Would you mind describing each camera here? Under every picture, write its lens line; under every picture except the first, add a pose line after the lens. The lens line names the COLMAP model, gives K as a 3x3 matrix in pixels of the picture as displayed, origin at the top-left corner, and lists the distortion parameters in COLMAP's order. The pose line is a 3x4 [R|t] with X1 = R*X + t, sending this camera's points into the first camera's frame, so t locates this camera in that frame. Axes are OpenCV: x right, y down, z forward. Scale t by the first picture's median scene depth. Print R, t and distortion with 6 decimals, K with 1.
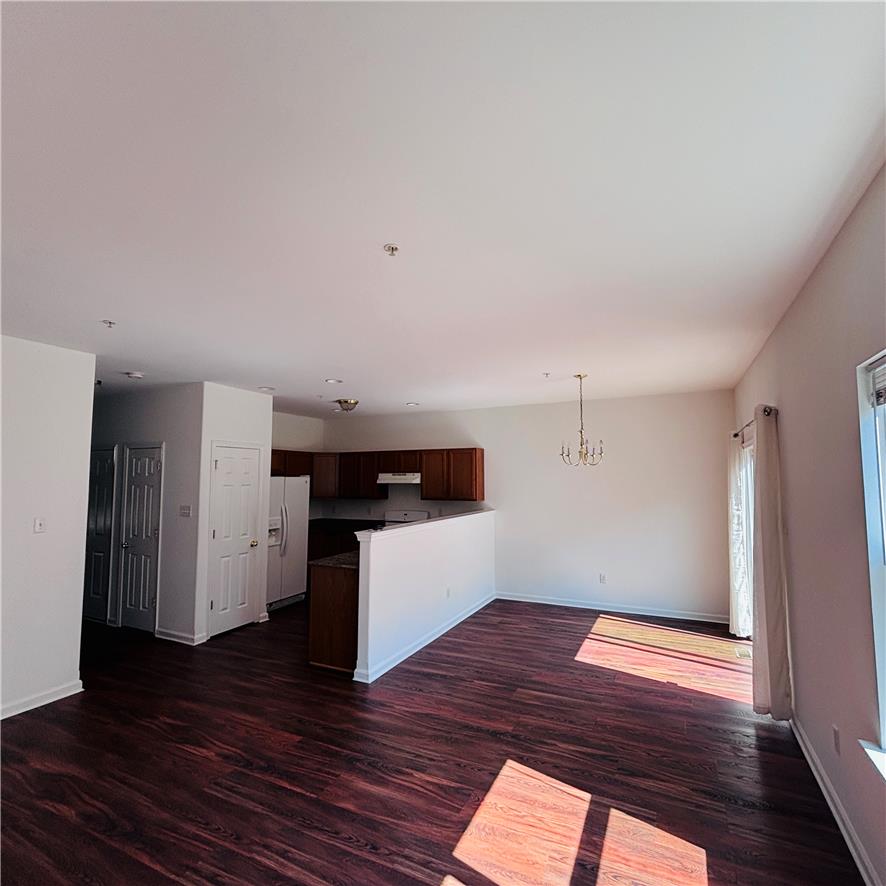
lens RADIAL K [[476.7, 0, 442.8], [0, 476.7, 446.4], [0, 0, 1]] dist [0.006828, -0.003253]
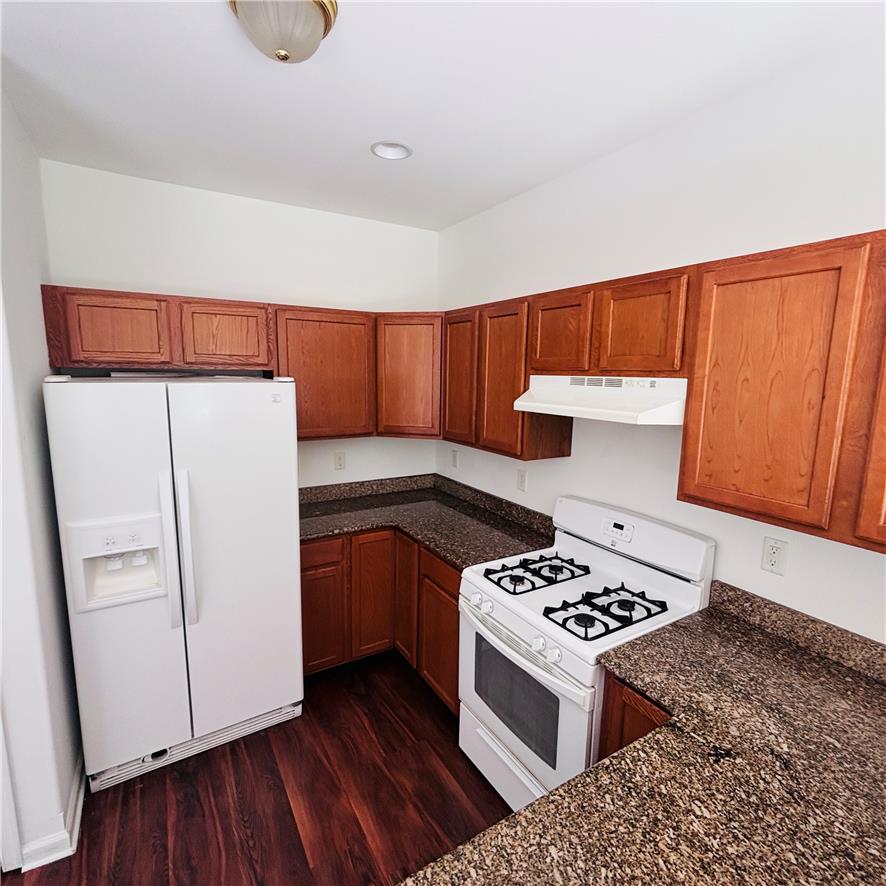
lens RADIAL K [[476.7, 0, 441.7], [0, 476.7, 443.6], [0, 0, 1]] dist [0.006828, -0.003253]
pose [[0.842439, 0.098461, -0.529719, -0.033799], [0.017870, 0.977514, 0.210113, 0.055511], [0.538495, -0.186473, 0.821736, 1.130986]]
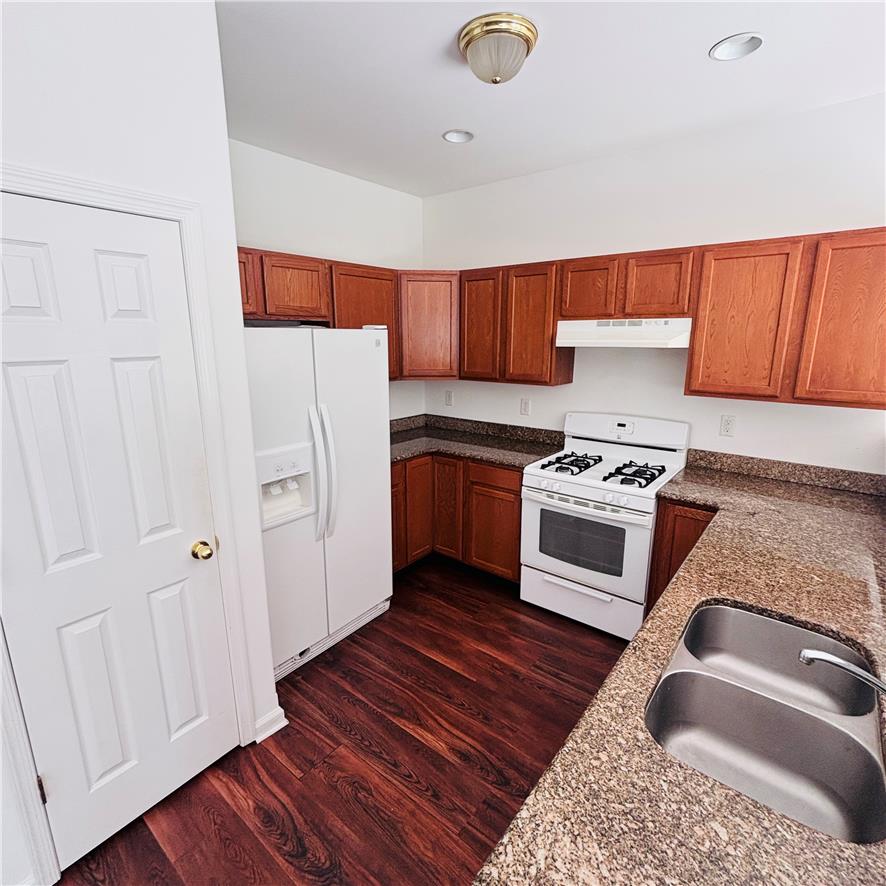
lens RADIAL K [[476.7, 0, 443.9], [0, 476.7, 442.2], [0, 0, 1]] dist [0.006828, -0.003253]
pose [[0.976417, 0.050305, -0.209948, -0.217730], [0.012125, 0.958160, 0.285975, 0.060682], [0.215550, -0.281776, 0.934955, 0.909145]]
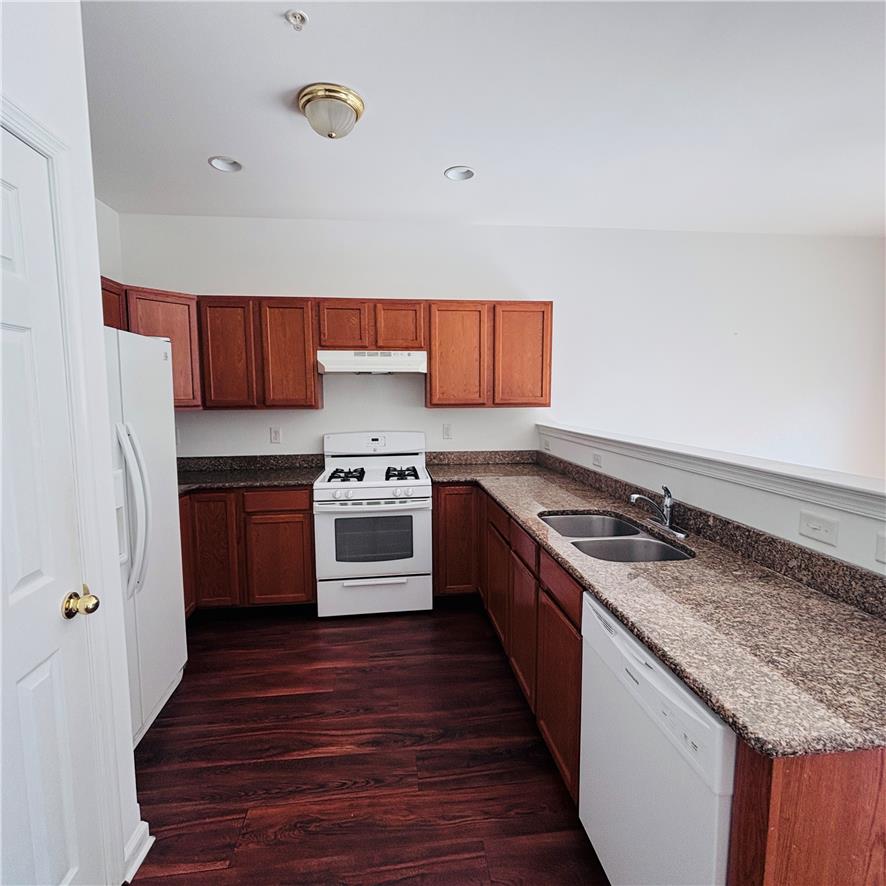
lens RADIAL K [[476.7, 0, 441.1], [0, 476.7, 442.3], [0, 0, 1]] dist [0.006828, -0.003253]
pose [[0.841180, -0.053862, 0.538066, -0.439039], [-0.034068, 0.987772, 0.152139, 0.108784], [-0.539681, -0.146307, 0.829059, 0.877569]]
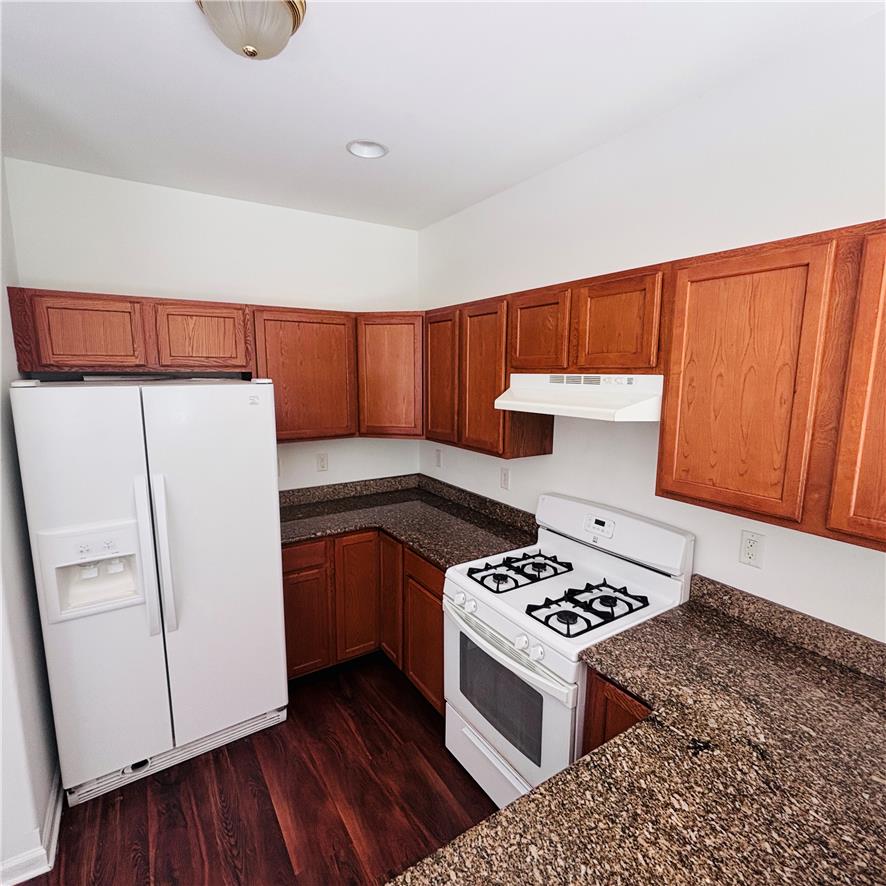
lens RADIAL K [[476.7, 0, 441.5], [0, 476.7, 443.6], [0, 0, 1]] dist [0.006828, -0.003253]
pose [[0.858000, 0.084801, -0.506601, -0.030191], [0.028392, 0.976940, 0.211617, 0.055766], [0.512864, -0.195951, 0.835807, 1.135001]]
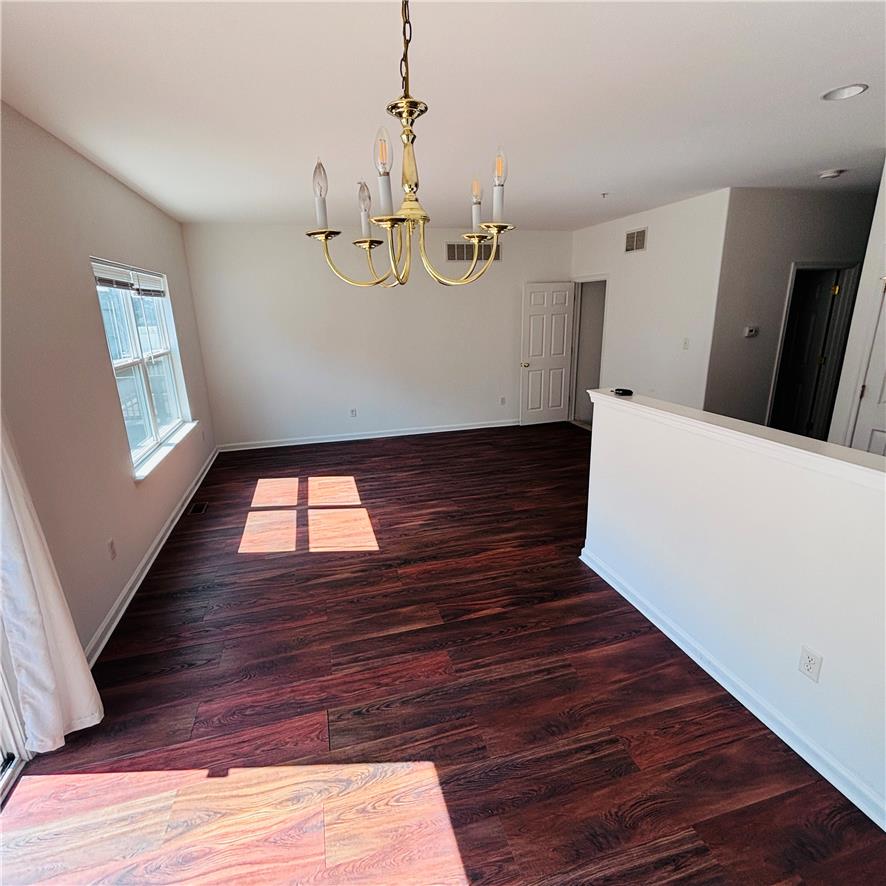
lens RADIAL K [[476.7, 0, 441.4], [0, 476.7, 445.4], [0, 0, 1]] dist [0.006828, -0.003253]
pose [[-0.746569, 0.205102, -0.632904, 0.455835], [0.066685, 0.969573, 0.235543, 0.062856], [0.661957, 0.133644, -0.737531, 1.213942]]
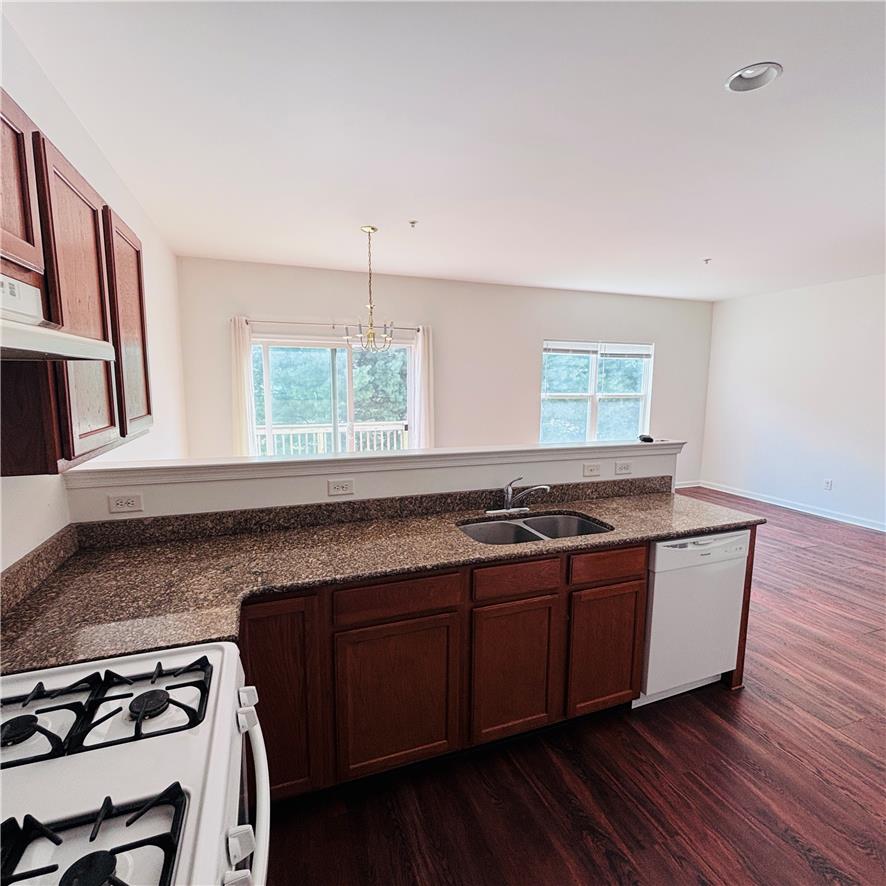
lens RADIAL K [[476.7, 0, 445.7], [0, 476.7, 442.7], [0, 0, 1]] dist [0.006828, -0.003253]
pose [[-0.728564, -0.092119, 0.678755, -0.355229], [-0.050040, 0.995426, 0.081384, 0.125289], [-0.683148, 0.025328, -0.729841, 1.528421]]
